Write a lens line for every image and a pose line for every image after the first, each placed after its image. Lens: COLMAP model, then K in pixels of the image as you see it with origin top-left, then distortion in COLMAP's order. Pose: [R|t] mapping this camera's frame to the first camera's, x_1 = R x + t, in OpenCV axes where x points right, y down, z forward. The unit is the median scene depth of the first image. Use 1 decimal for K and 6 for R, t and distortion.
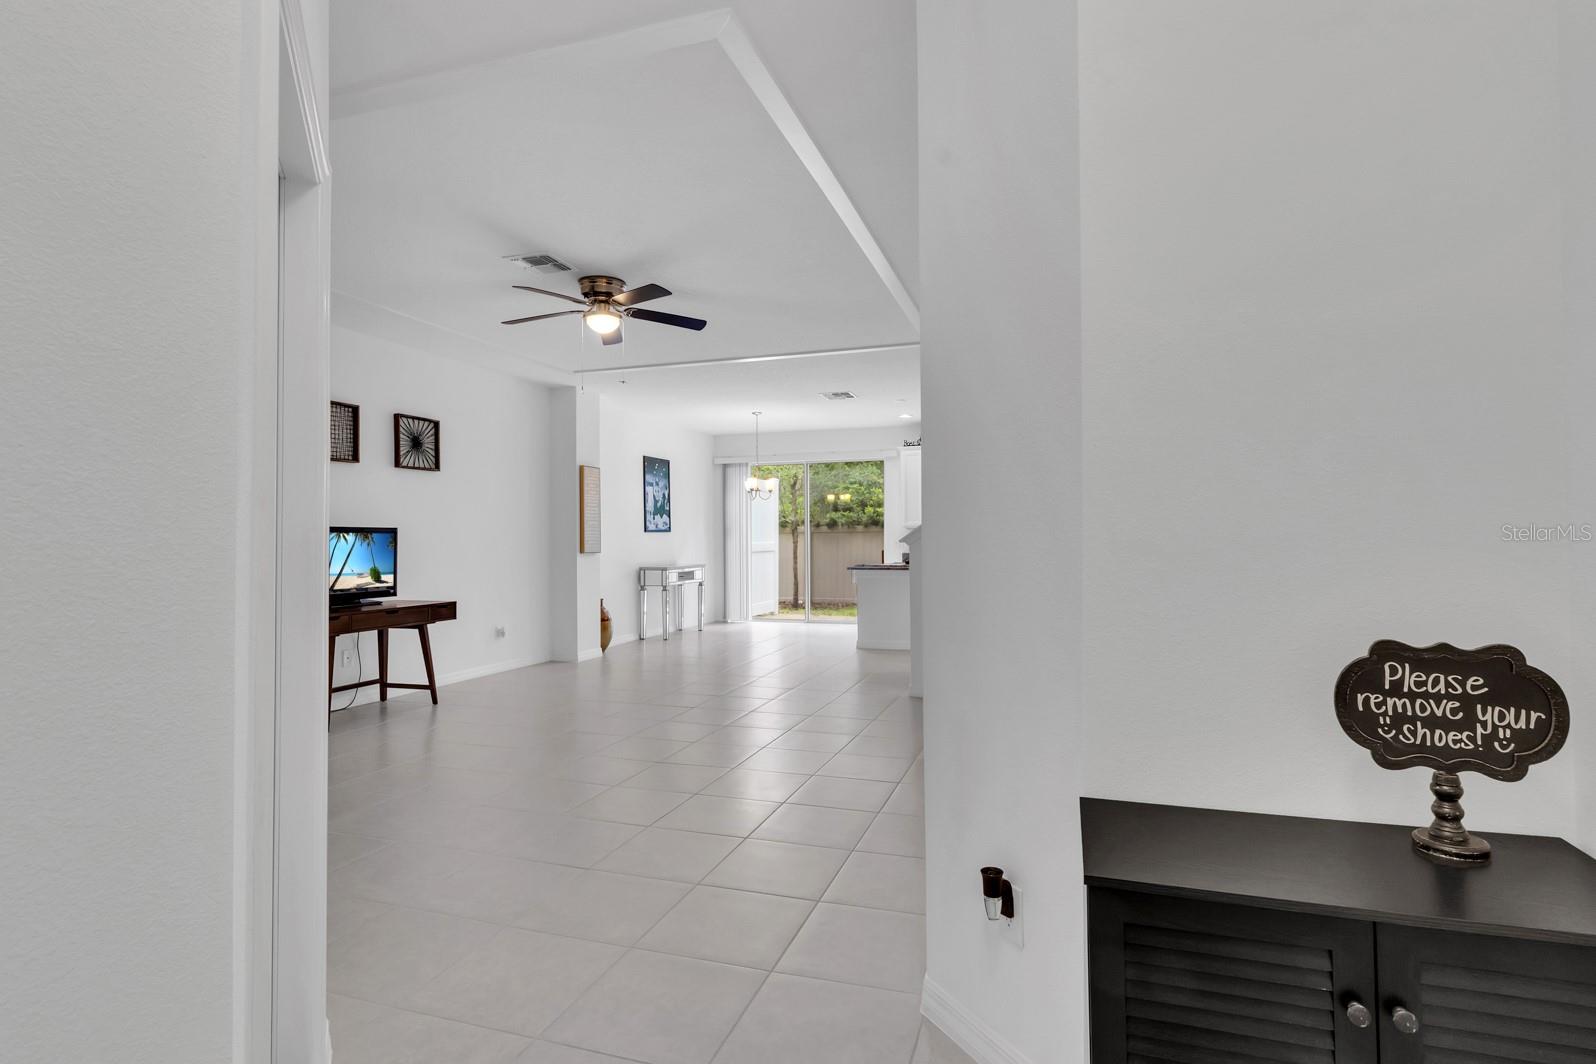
lens RADIAL K [[745.1, 0, 808.5], [0, 745.1, 524.0], [0, 0, 1]] dist [0.000596, 0.000199]
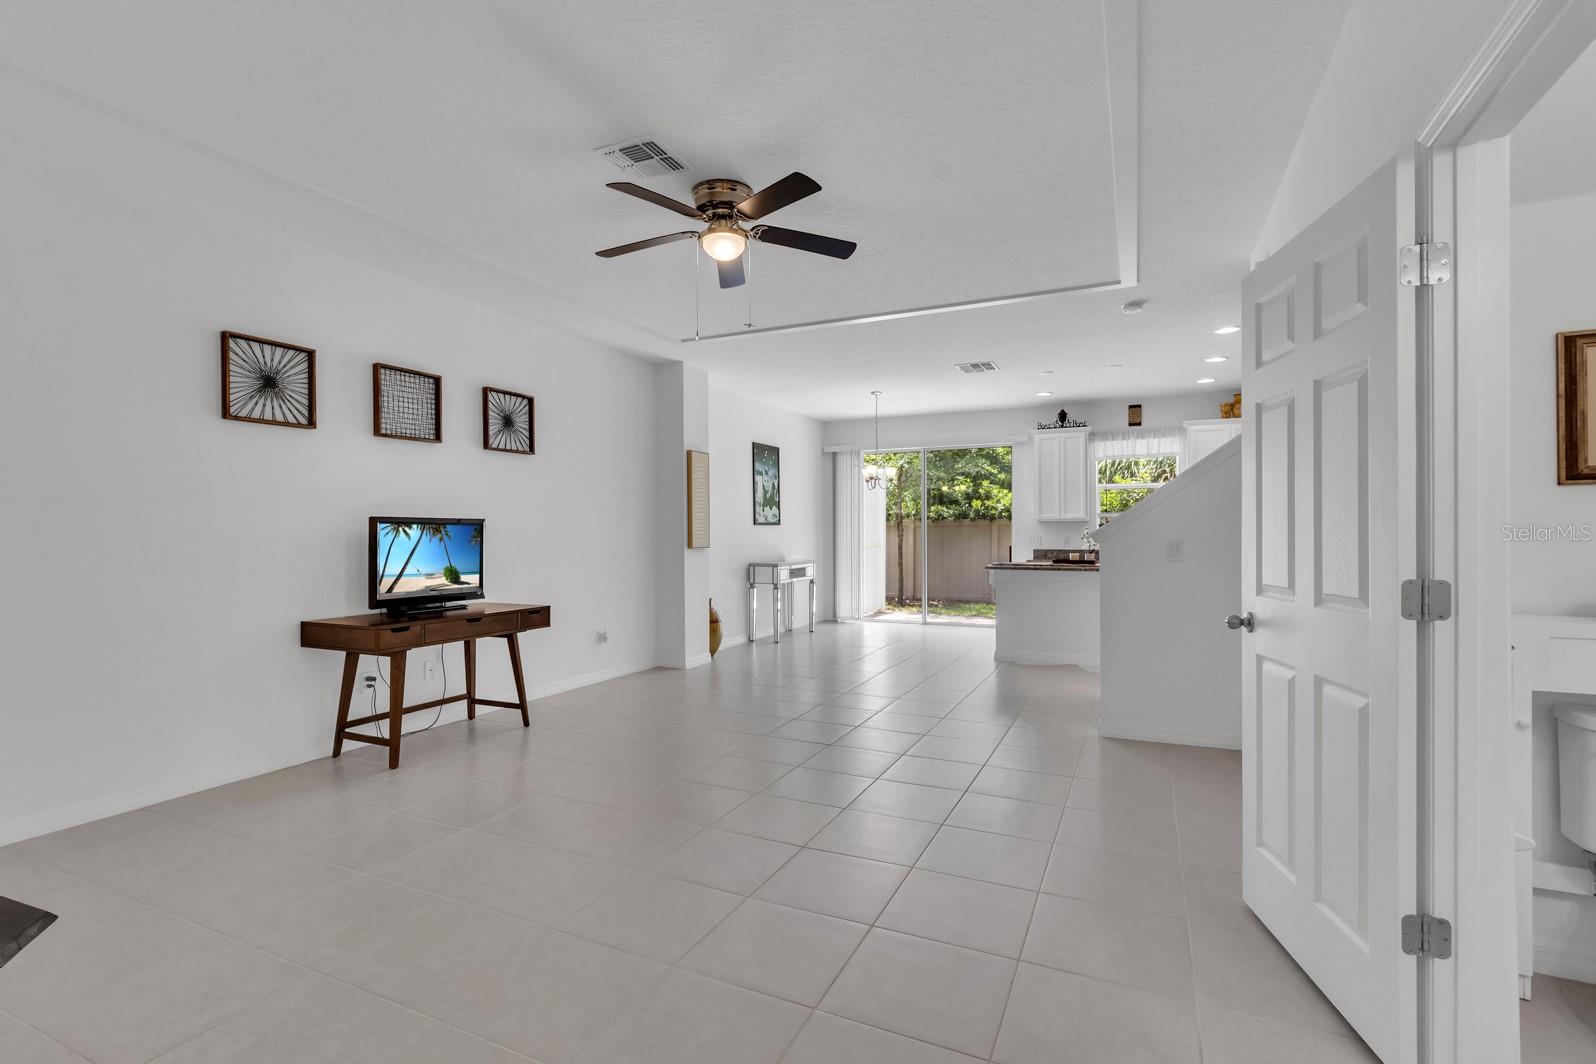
lens RADIAL K [[745.1, 0, 794.1], [0, 745.1, 534.7], [0, 0, 1]] dist [0.000596, 0.000199]
pose [[0.988902, 0.005429, -0.148472, -0.052722], [-0.001947, 0.999720, 0.023588, 0.001545], [0.148558, -0.023037, 0.988635, 0.149166]]
